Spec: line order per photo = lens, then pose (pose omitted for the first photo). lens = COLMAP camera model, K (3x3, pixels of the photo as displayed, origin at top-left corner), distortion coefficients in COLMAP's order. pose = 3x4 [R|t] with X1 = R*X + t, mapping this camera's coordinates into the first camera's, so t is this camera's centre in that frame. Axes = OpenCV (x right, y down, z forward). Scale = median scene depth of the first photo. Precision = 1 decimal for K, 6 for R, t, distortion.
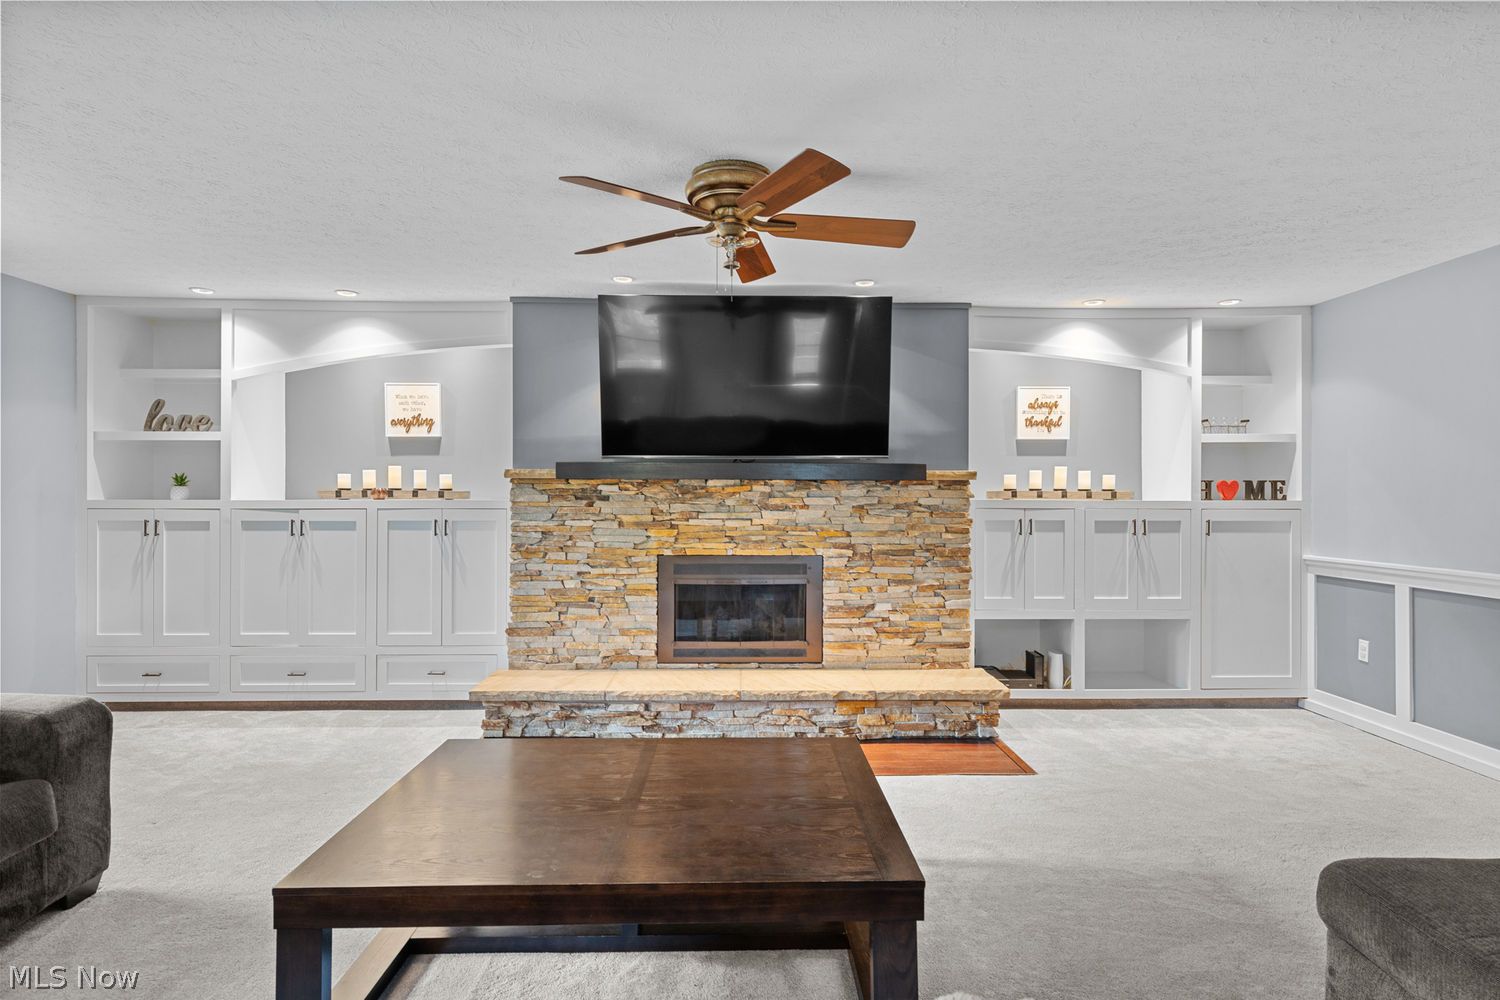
lens RADIAL K [[833.8, 0, 747.7], [0, 833.8, 493.2], [0, 0, 1]] dist [0.001951, 0.000550]
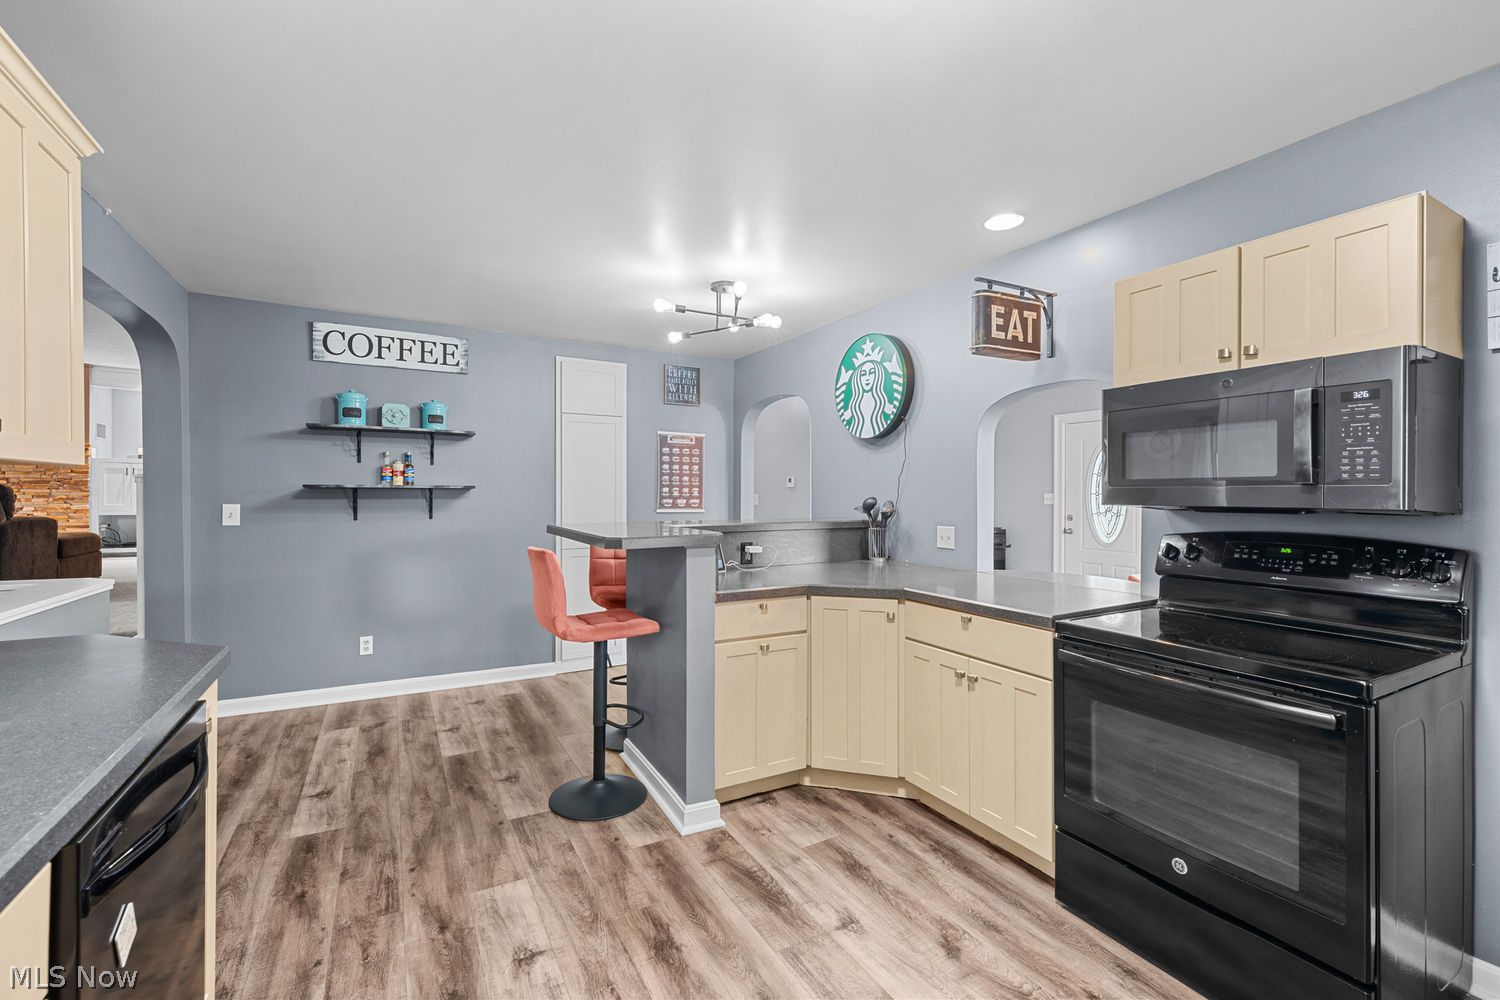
lens RADIAL K [[626.2, 0, 743.7], [0, 626.2, 493.0], [0, 0, 1]] dist [0.002781, 0.000036]
pose [[0.880354, 0.000720, 0.474317, 0.972298], [-0.003135, 0.999986, 0.004301, 0.085307], [-0.474307, -0.005274, 0.880344, -1.188694]]
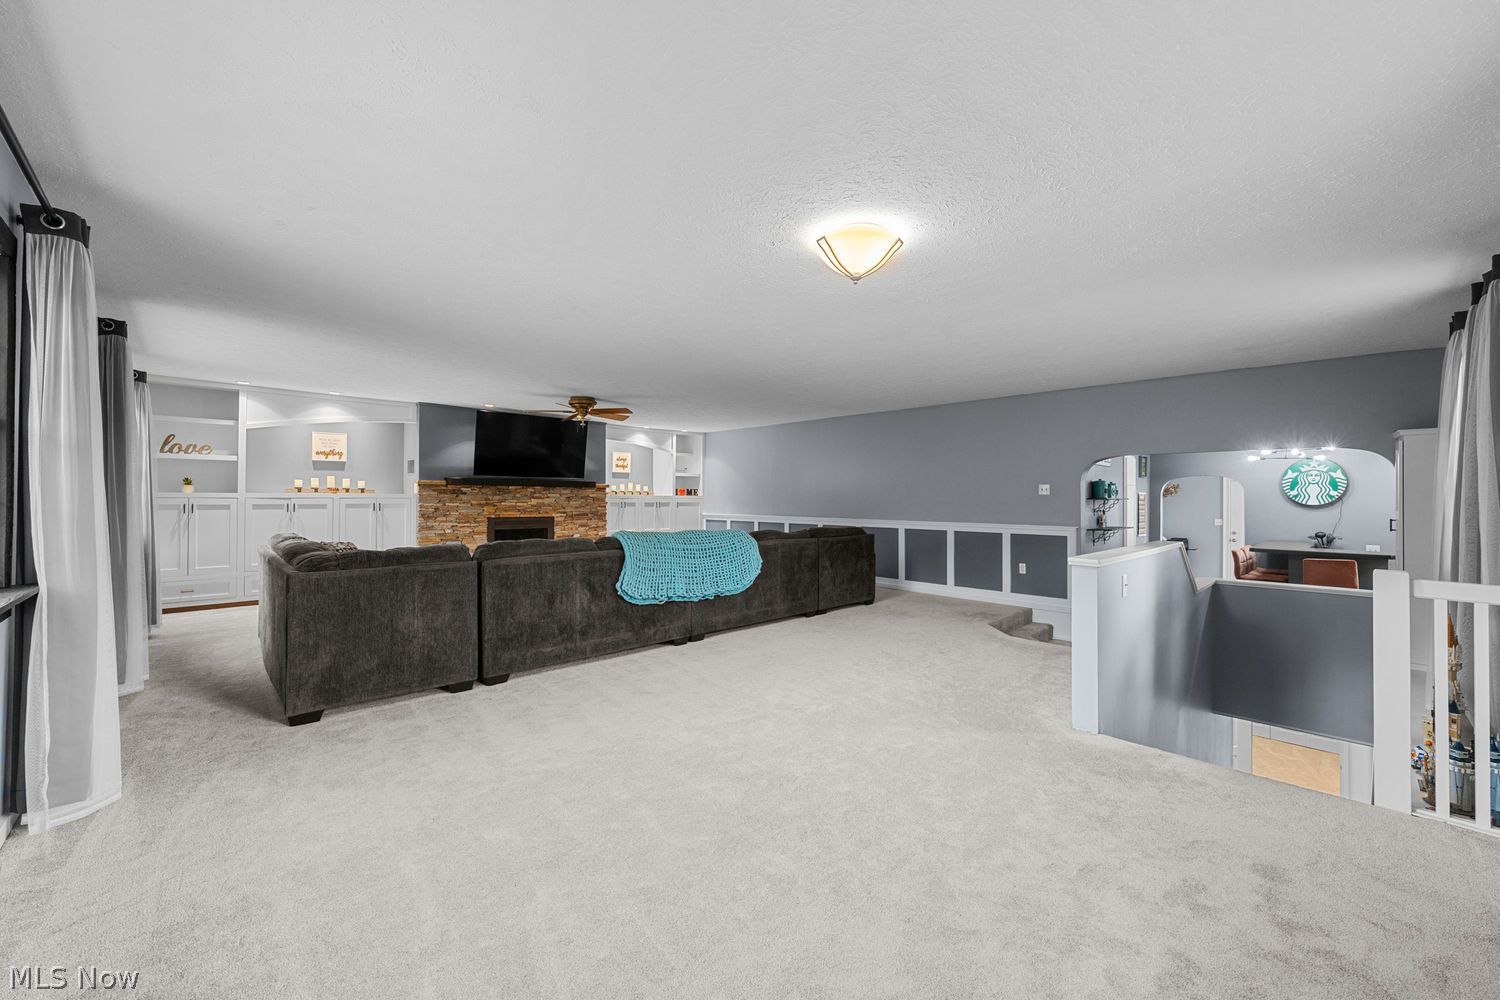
lens RADIAL K [[568.2, 0, 756.2], [0, 568.2, 499.9], [0, 0, 1]] dist [-0.001209, -0.000708]
pose [[0.730734, -0.001262, 0.682661, -0.643294], [-0.005948, 0.999949, 0.008216, 0.006123], [-0.682636, -0.010064, 0.730689, -0.691920]]
